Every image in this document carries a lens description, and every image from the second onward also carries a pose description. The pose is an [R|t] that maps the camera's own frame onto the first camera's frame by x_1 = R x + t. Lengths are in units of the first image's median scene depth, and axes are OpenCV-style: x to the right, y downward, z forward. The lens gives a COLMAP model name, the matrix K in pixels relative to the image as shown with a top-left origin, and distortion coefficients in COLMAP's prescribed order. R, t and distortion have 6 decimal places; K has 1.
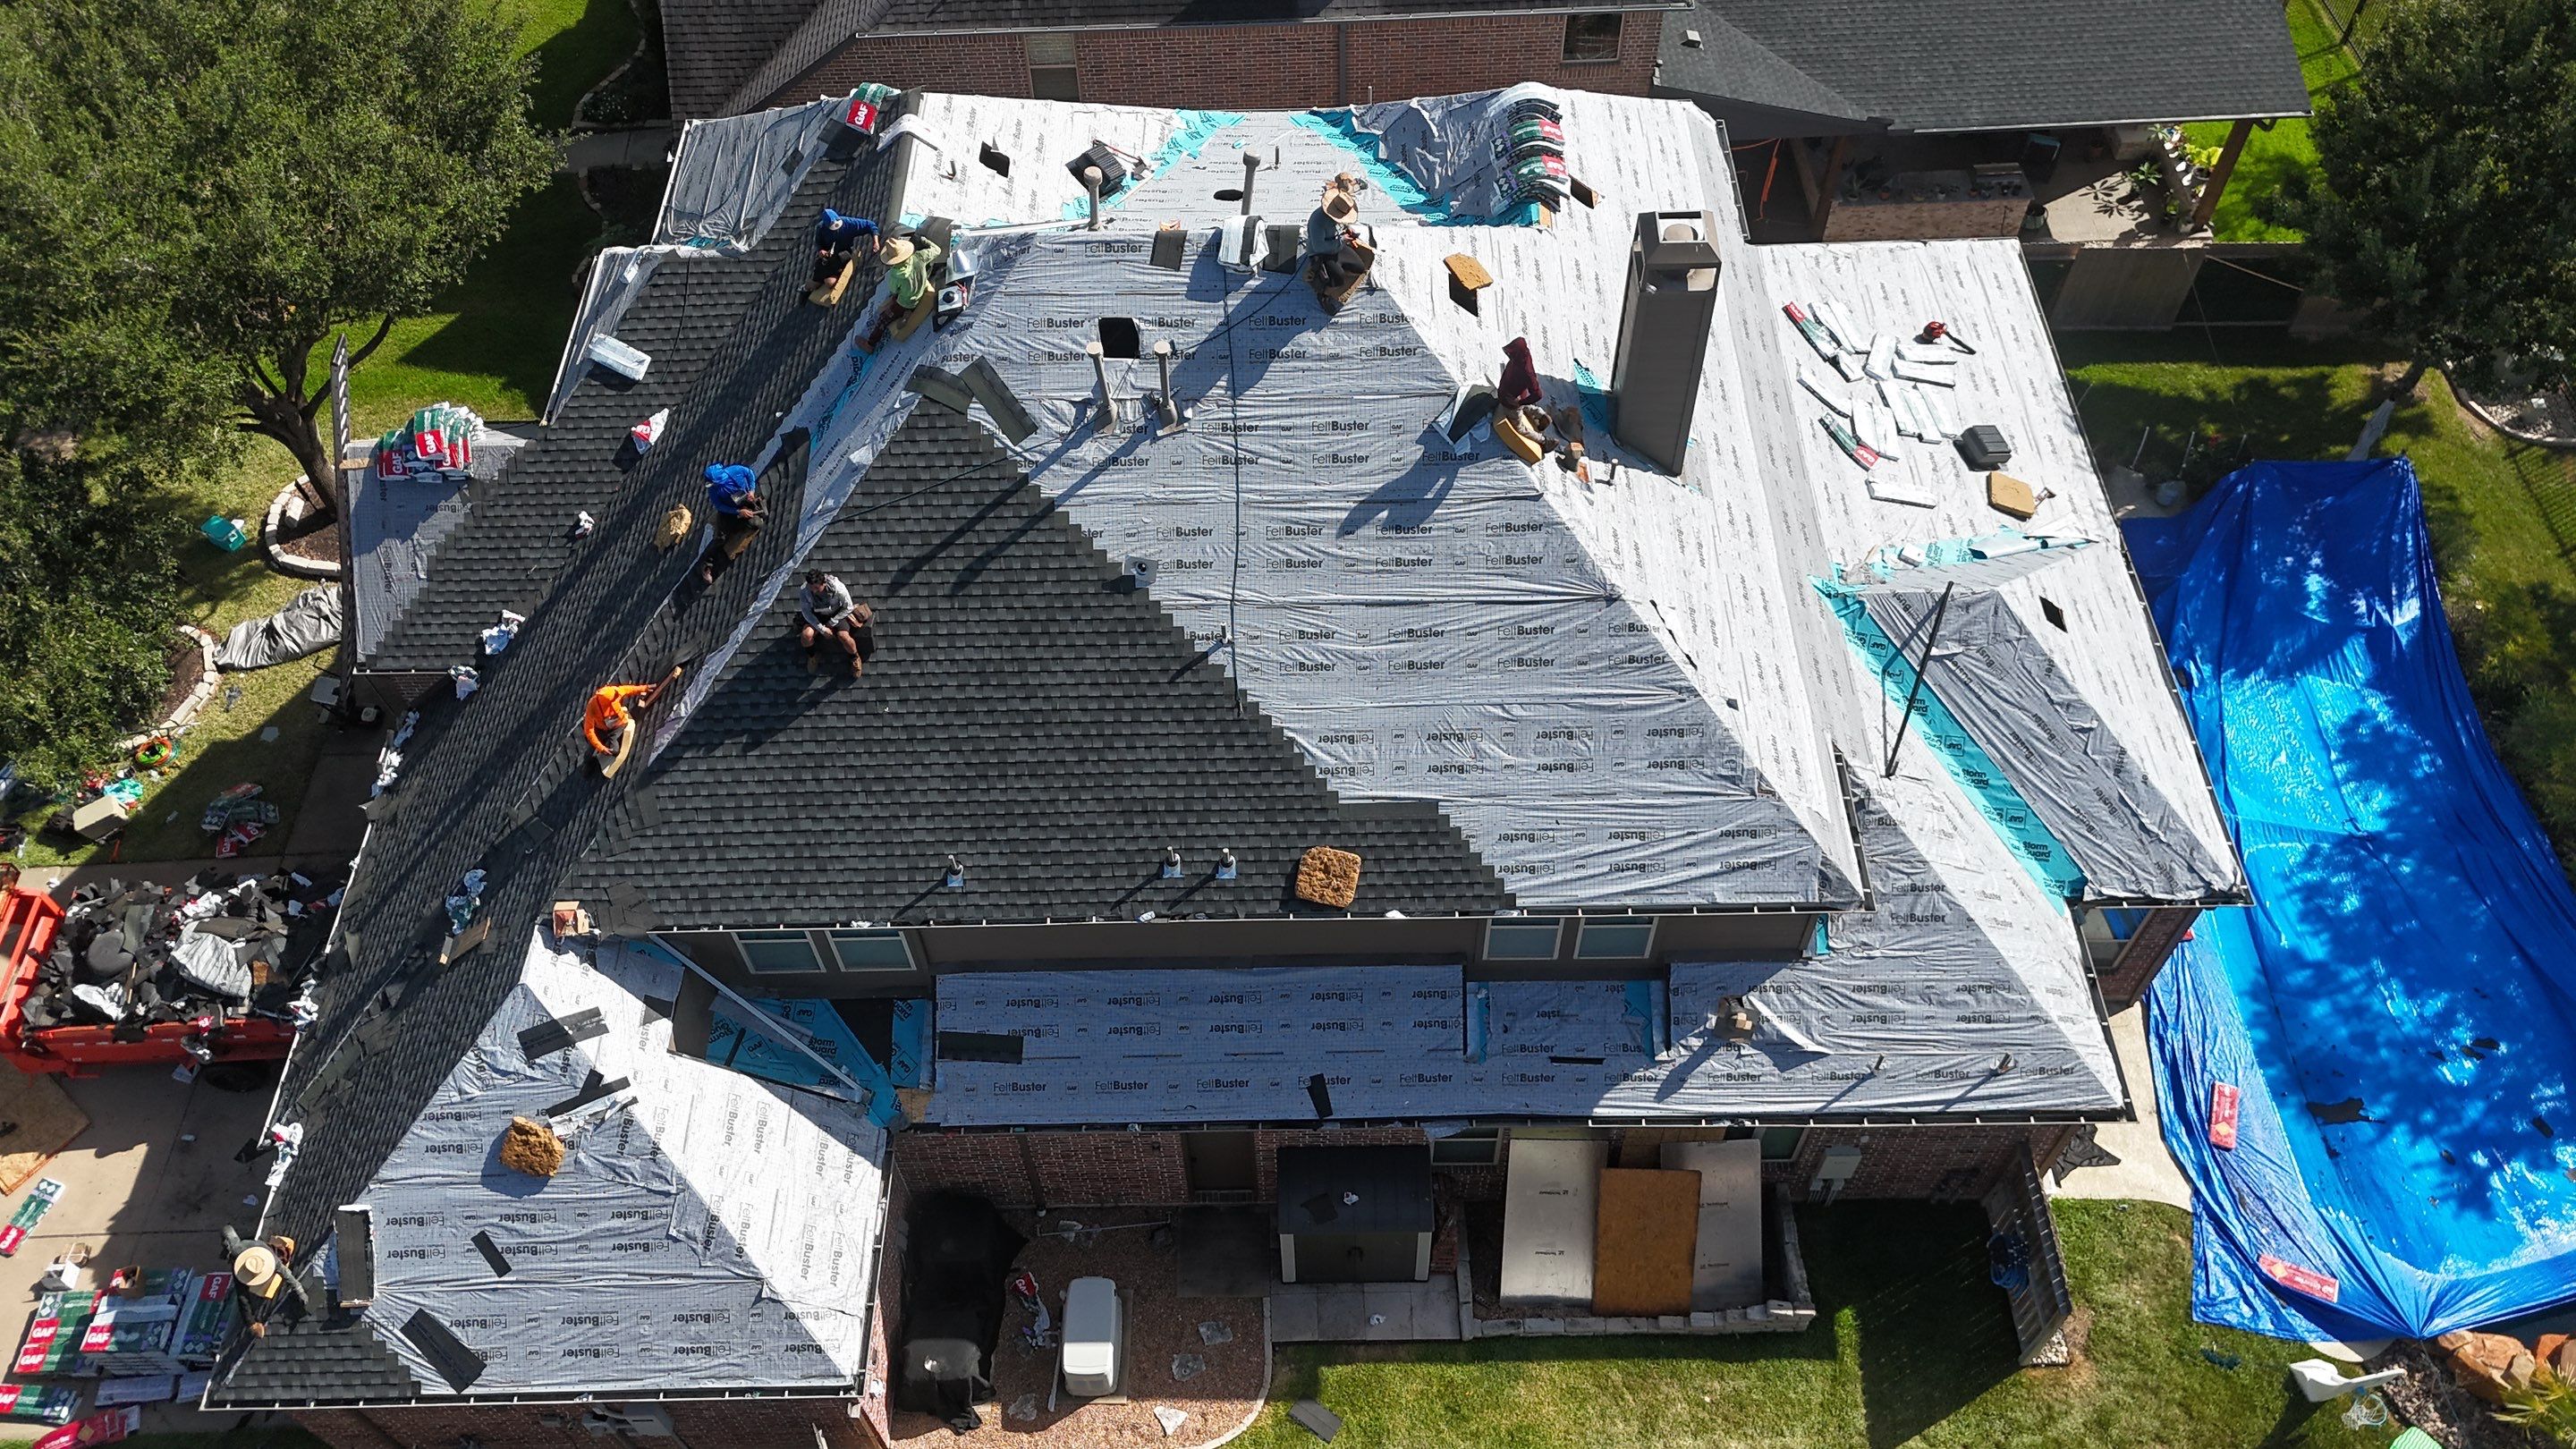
lens RADIAL K [[1909.3, 0, 1328.7], [0, 1909.3, 720.1], [0, 0, 1]] dist [0.085005, -0.073172]
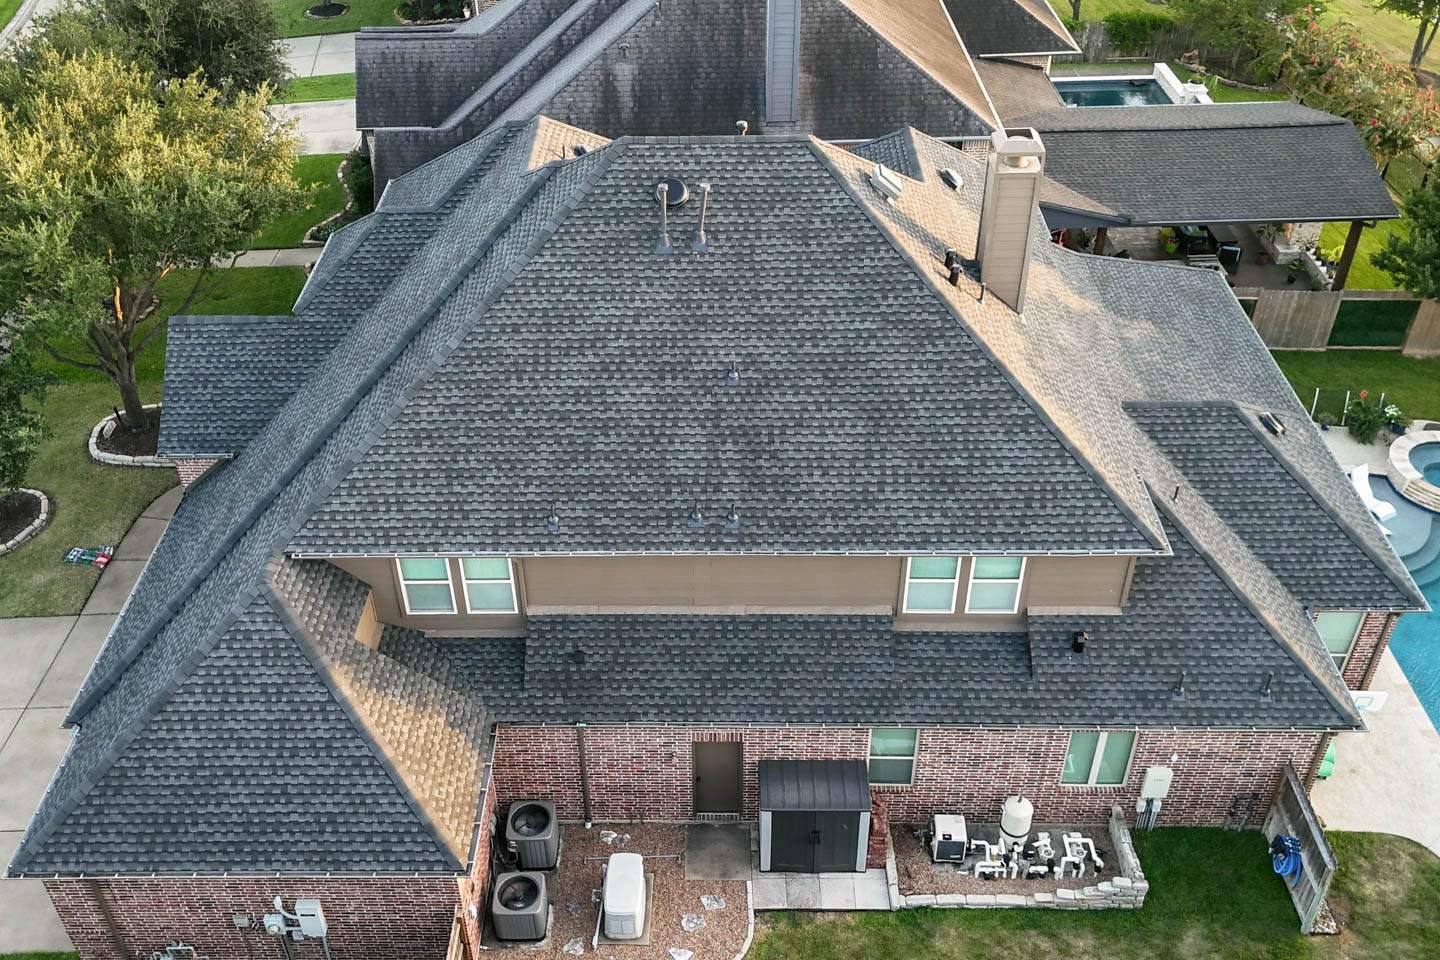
lens RADIAL K [[1336.0, 0, 720.0], [0, 1336.0, 480.0], [0, 0, 1]] dist [0.093769, -0.076095]
pose [[0.999836, 0.009267, -0.015547, -0.047501], [-0.013255, 0.959808, -0.280343, 0.342586], [0.012324, 0.280503, 0.959774, -0.018506]]
